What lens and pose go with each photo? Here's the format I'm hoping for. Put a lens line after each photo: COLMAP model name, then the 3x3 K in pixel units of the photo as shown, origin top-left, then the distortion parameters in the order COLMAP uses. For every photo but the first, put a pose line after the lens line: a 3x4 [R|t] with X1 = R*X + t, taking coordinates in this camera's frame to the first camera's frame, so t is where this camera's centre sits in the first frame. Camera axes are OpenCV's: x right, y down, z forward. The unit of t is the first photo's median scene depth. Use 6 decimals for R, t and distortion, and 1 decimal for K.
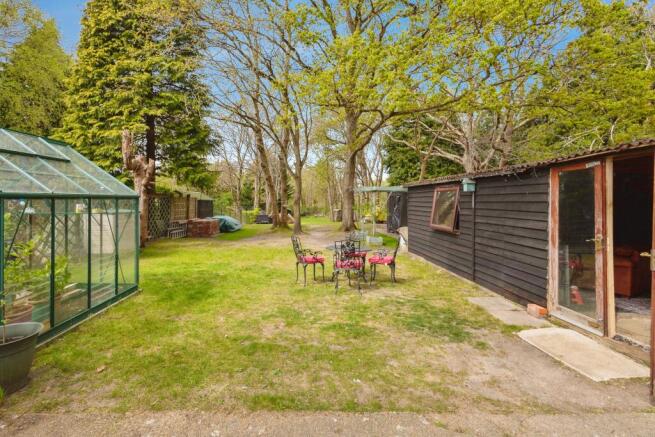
lens RADIAL K [[307.7, 0, 323.7], [0, 307.7, 210.2], [0, 0, 1]] dist [0.008314, 0.000768]
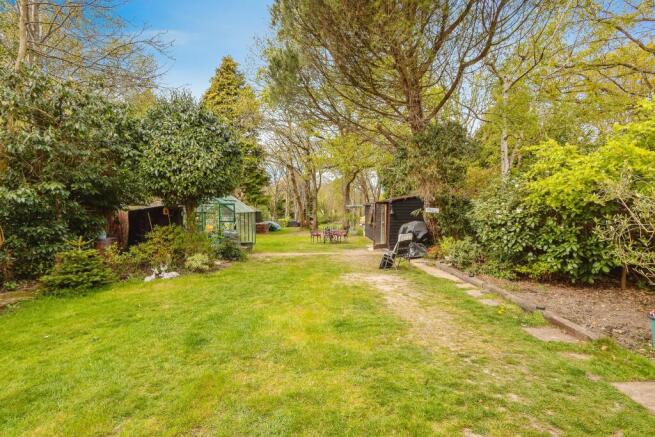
lens RADIAL K [[307.7, 0, 323.7], [0, 307.7, 210.2], [0, 0, 1]] dist [0.008314, 0.000768]
pose [[0.996550, -0.008040, -0.082602, 0.064799], [0.005747, 0.999592, -0.027962, 0.005364], [0.082794, 0.027391, 0.996190, -0.436601]]
